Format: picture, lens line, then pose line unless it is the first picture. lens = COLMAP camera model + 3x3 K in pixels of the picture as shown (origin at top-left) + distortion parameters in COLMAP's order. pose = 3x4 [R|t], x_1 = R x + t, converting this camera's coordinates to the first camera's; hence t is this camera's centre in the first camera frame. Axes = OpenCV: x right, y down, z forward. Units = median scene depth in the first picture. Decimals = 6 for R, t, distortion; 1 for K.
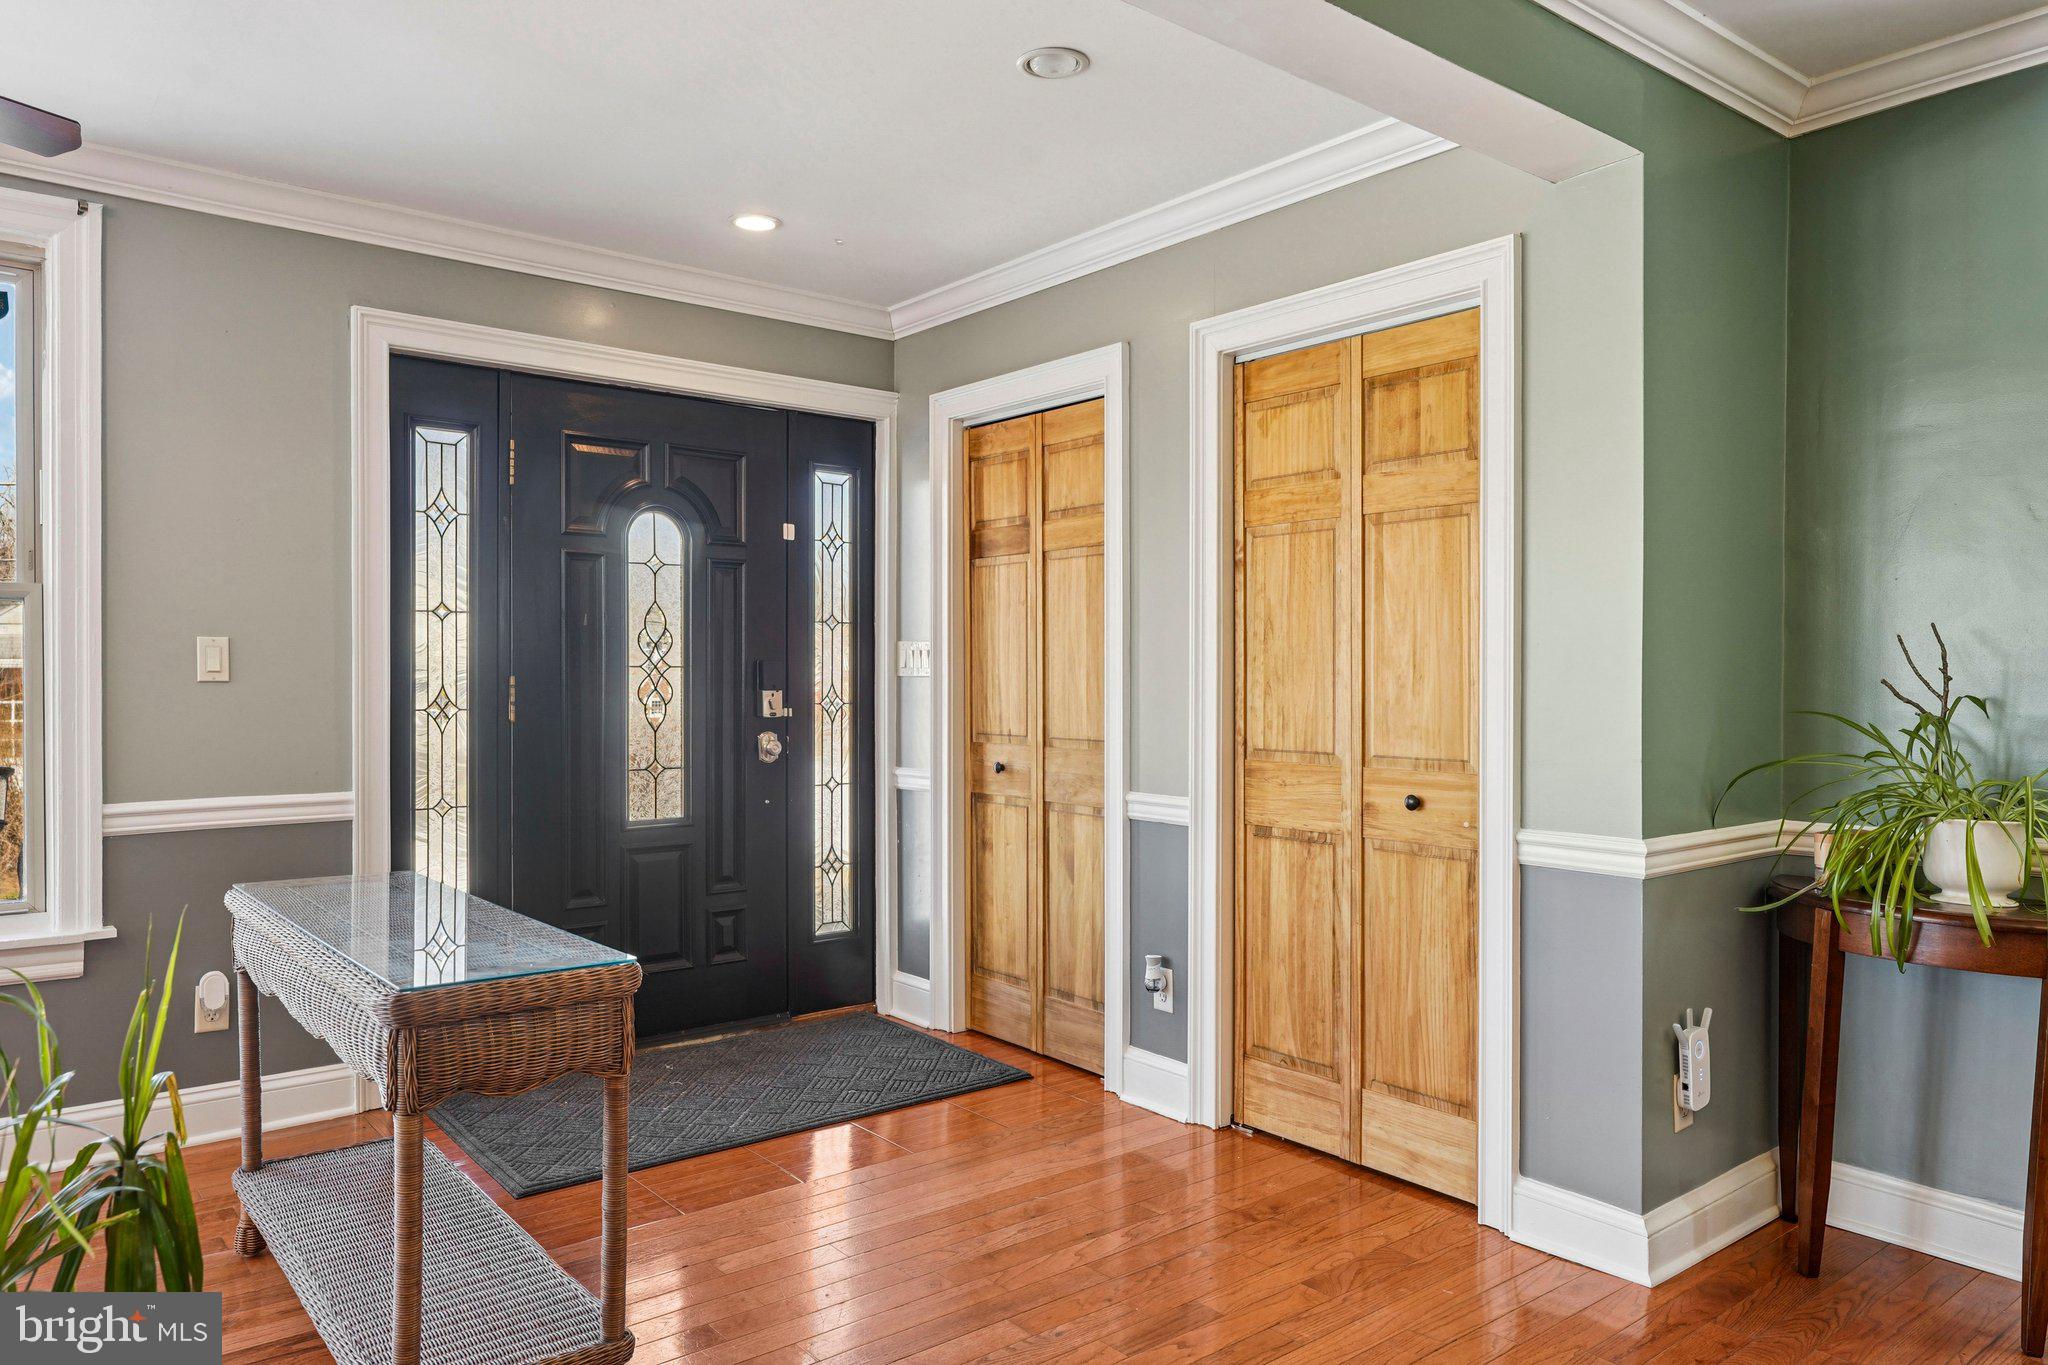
lens RADIAL K [[1348.5, 0, 1015.1], [0, 1348.5, 693.8], [0, 0, 1]] dist [0.003104, -0.002246]
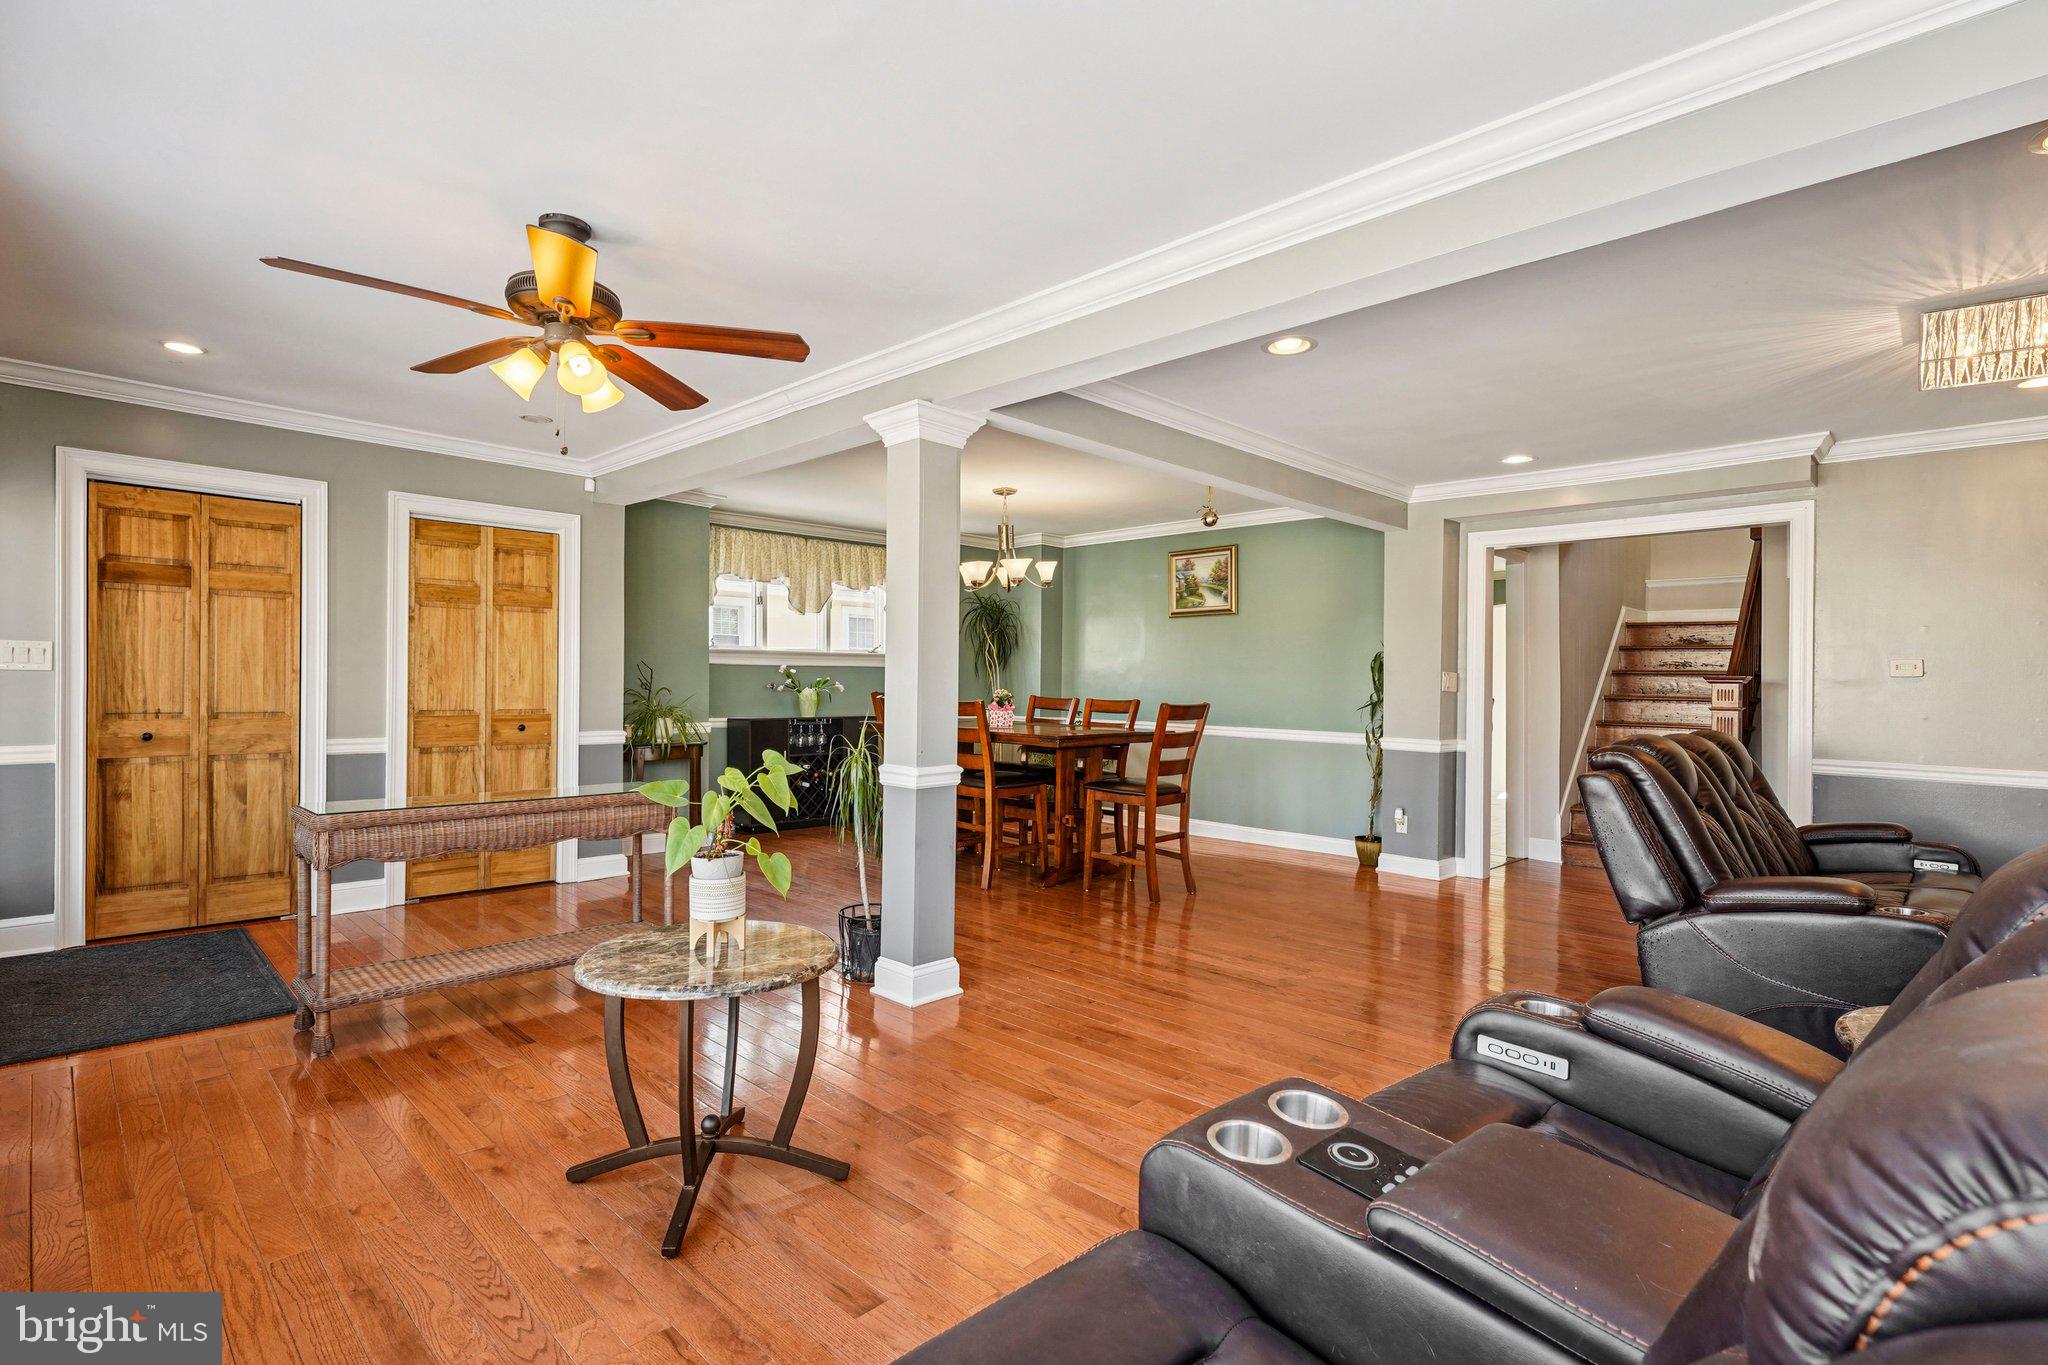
lens RADIAL K [[958.3, 0, 1028.7], [0, 958.3, 685.2], [0, 0, 1]] dist [0.001532, -0.000199]
pose [[-0.126010, -0.008744, 0.991990, -1.322005], [-0.003015, 0.999960, 0.008431, -0.011394], [-0.992024, -0.001928, -0.126032, 0.266834]]
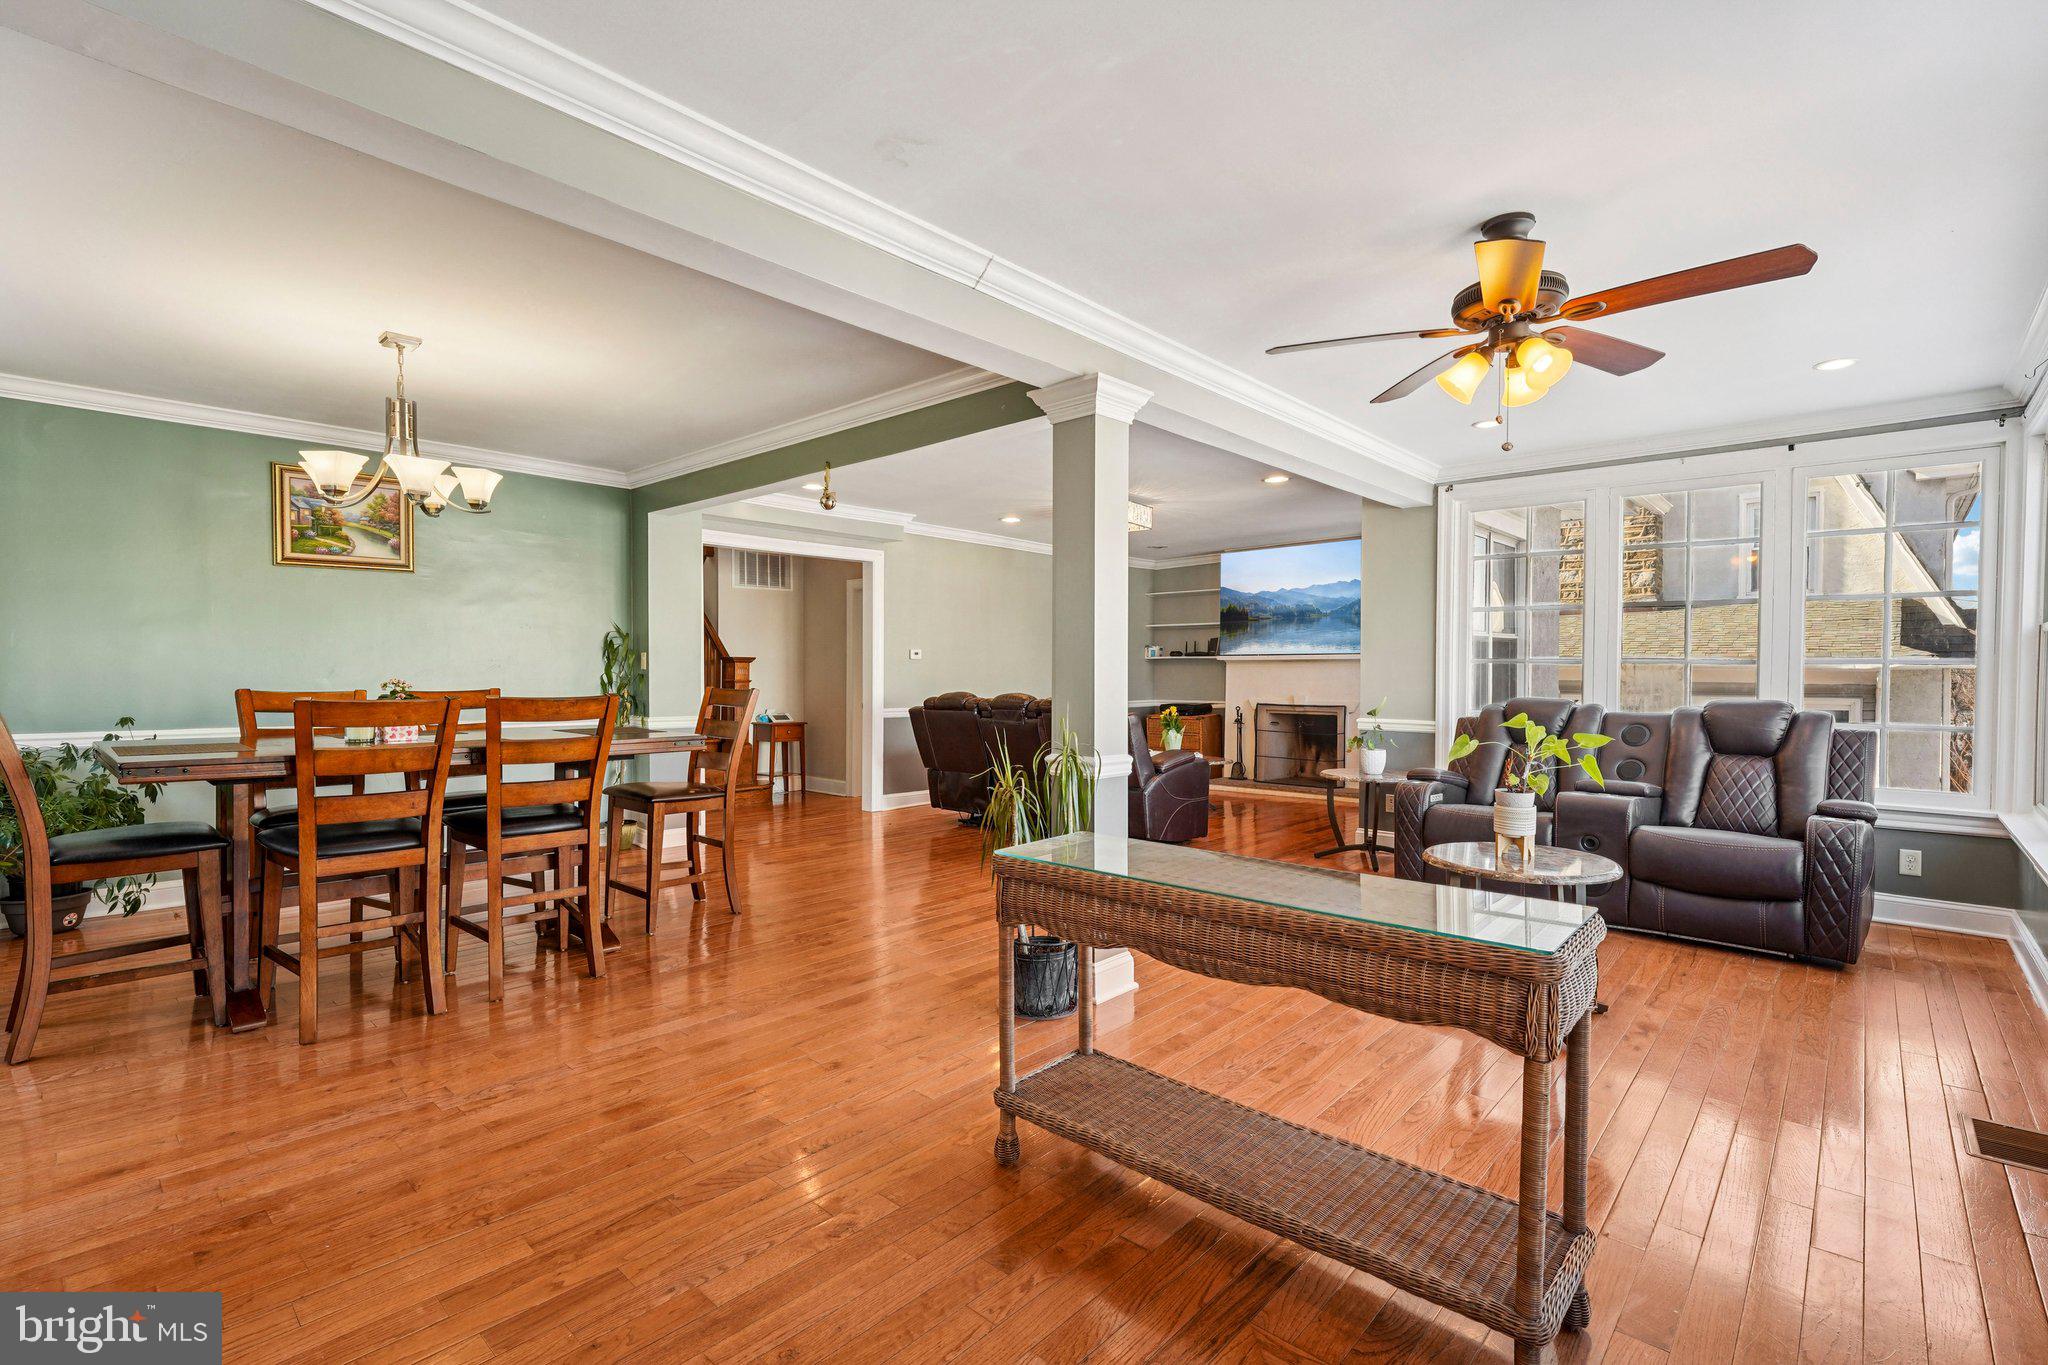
lens RADIAL K [[921.8, 0, 1013.4], [0, 921.8, 682.8], [0, 0, 1]] dist [0.000194, 0.000634]
pose [[-0.989679, -0.001122, -0.143301, -0.088836], [-0.004777, 0.999672, 0.025166, -0.012673], [0.143225, 0.025591, -0.989359, 1.169122]]
